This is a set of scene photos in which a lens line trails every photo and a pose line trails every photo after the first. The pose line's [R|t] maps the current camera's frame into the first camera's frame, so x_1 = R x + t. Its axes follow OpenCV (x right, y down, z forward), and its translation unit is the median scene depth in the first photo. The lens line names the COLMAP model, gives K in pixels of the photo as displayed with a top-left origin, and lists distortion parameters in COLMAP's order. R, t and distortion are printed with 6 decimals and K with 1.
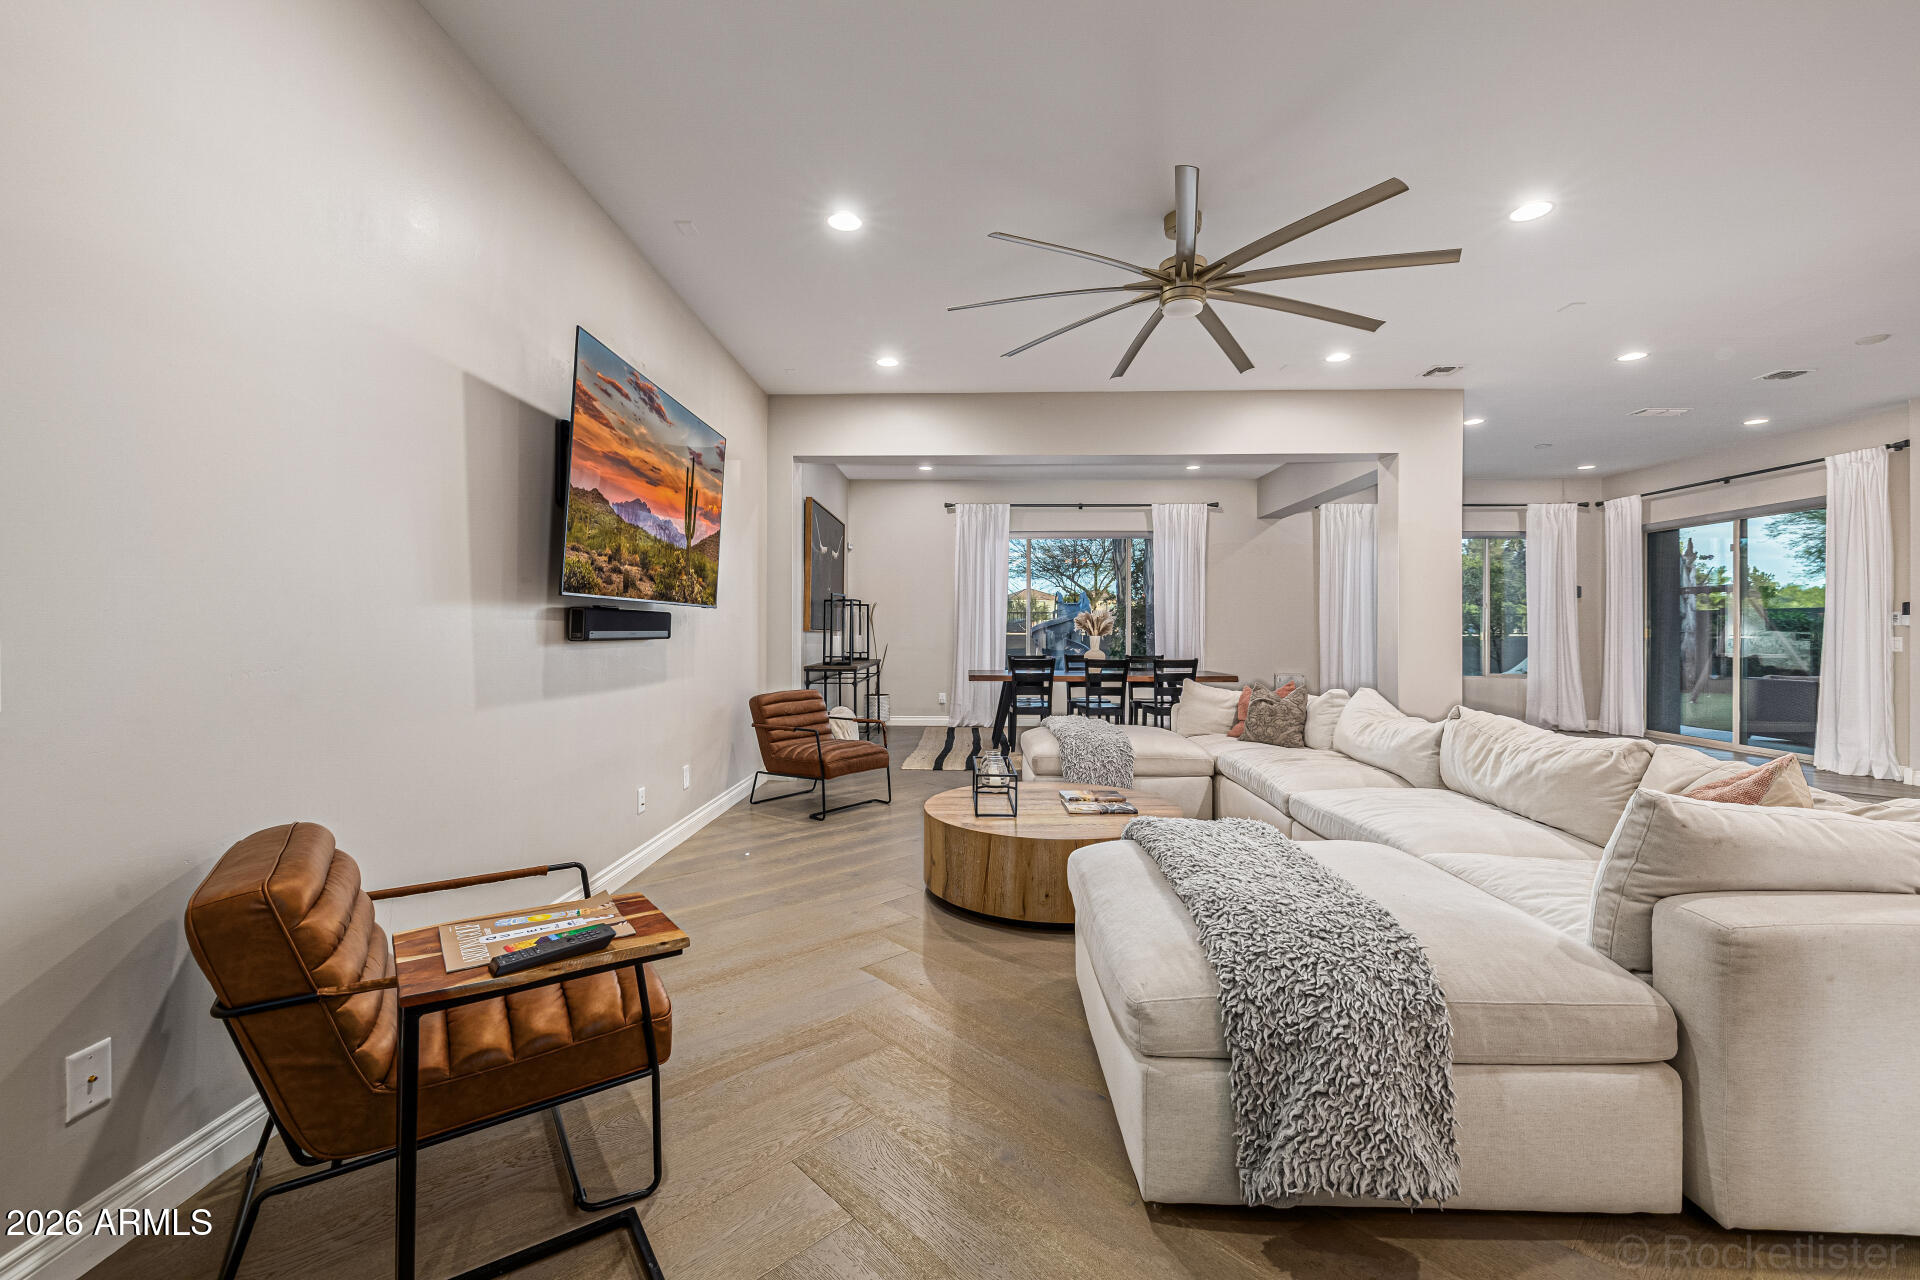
lens RADIAL K [[793.1, 0, 960.0], [0, 793.1, 640.0], [0, 0, 1]] dist [-0.000047, -0.000003]
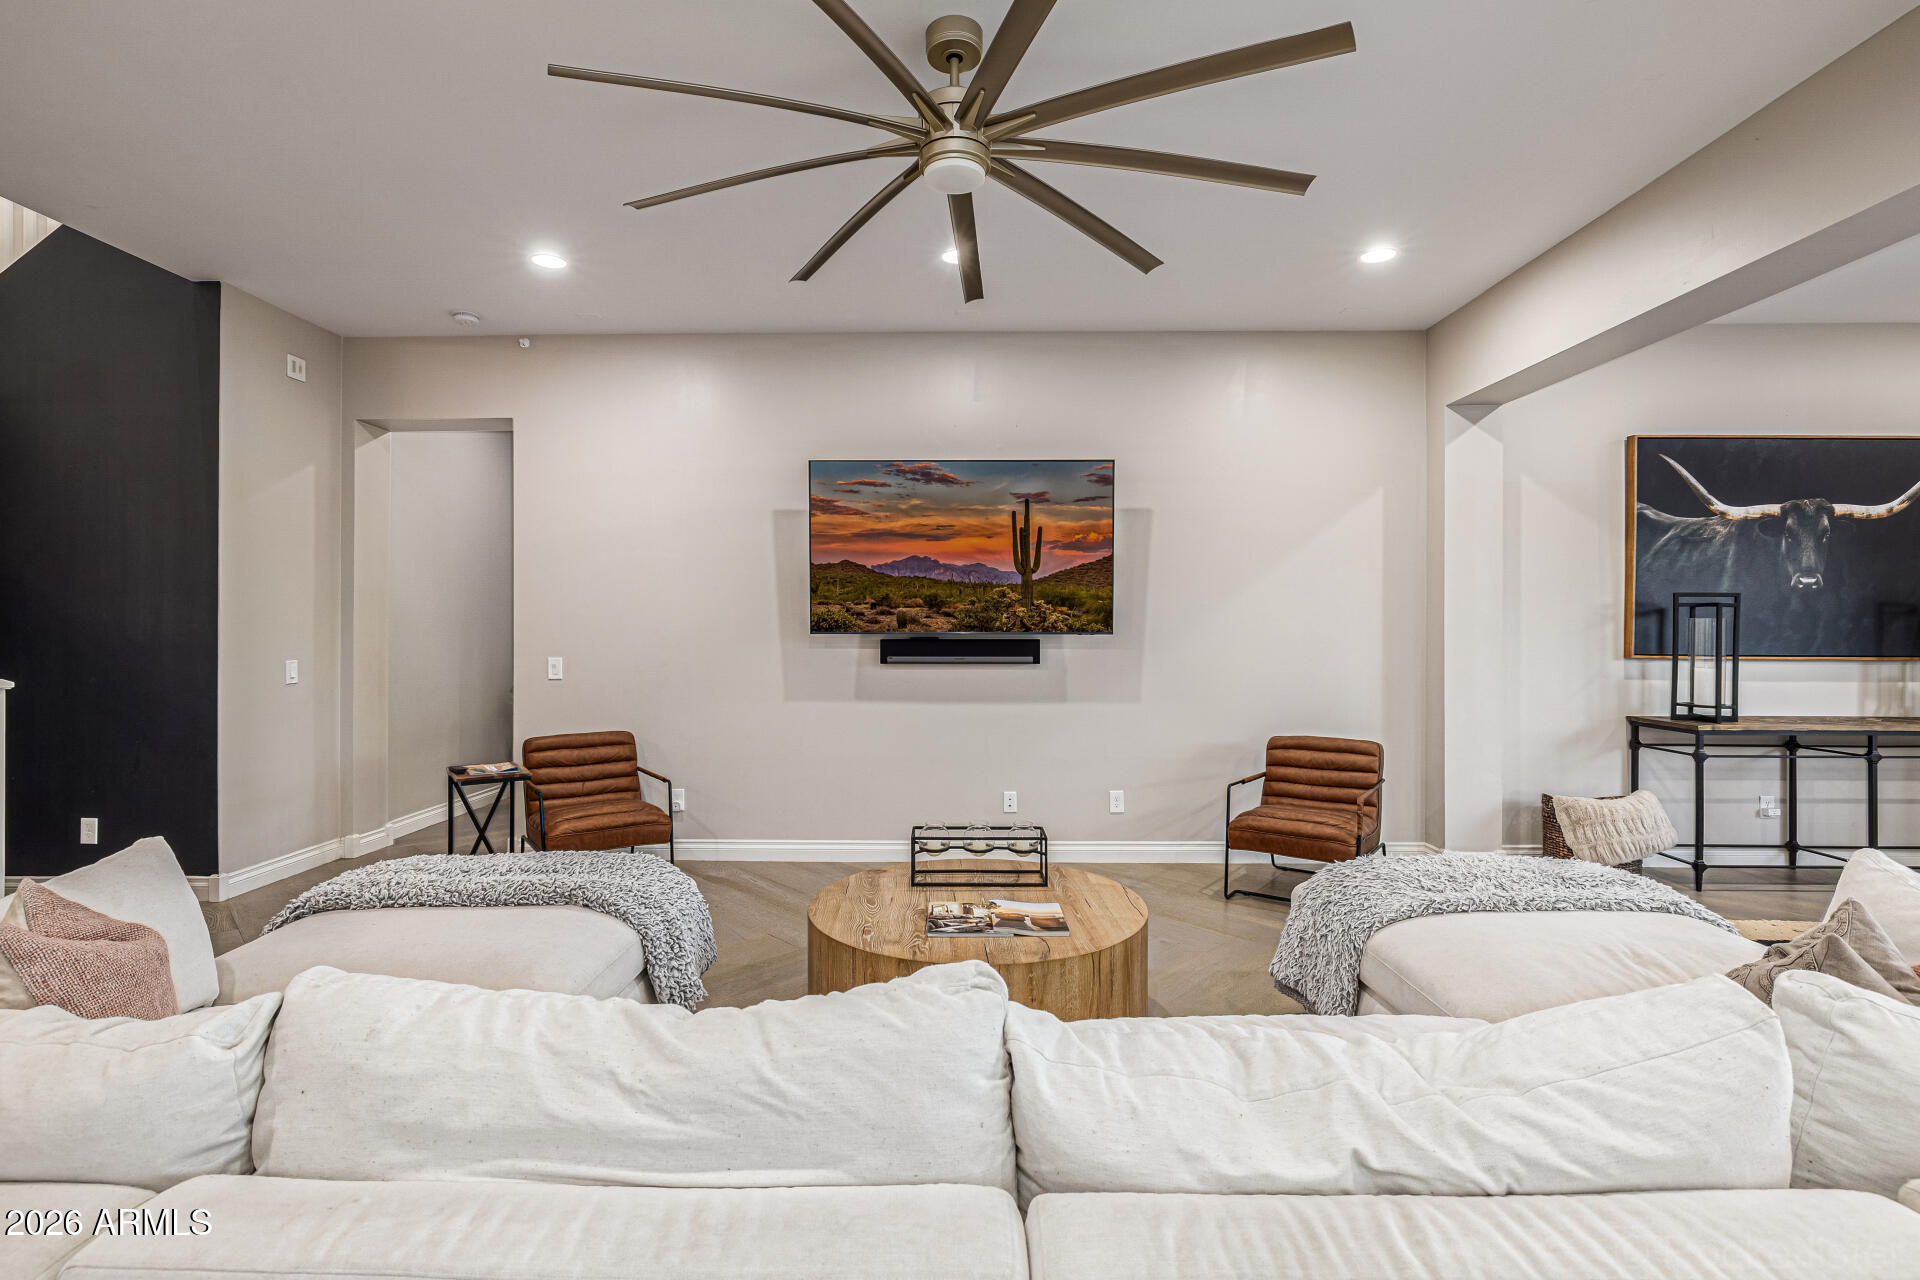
lens RADIAL K [[875.3, 0, 960.0], [0, 875.3, 640.0], [0, 0, 1]] dist [0.011752, -0.011214]
pose [[0.011333, -0.002687, -0.999932, 0.865774], [-0.015033, 0.999883, -0.002857, -0.030817], [0.999823, 0.015064, 0.011292, 0.891550]]
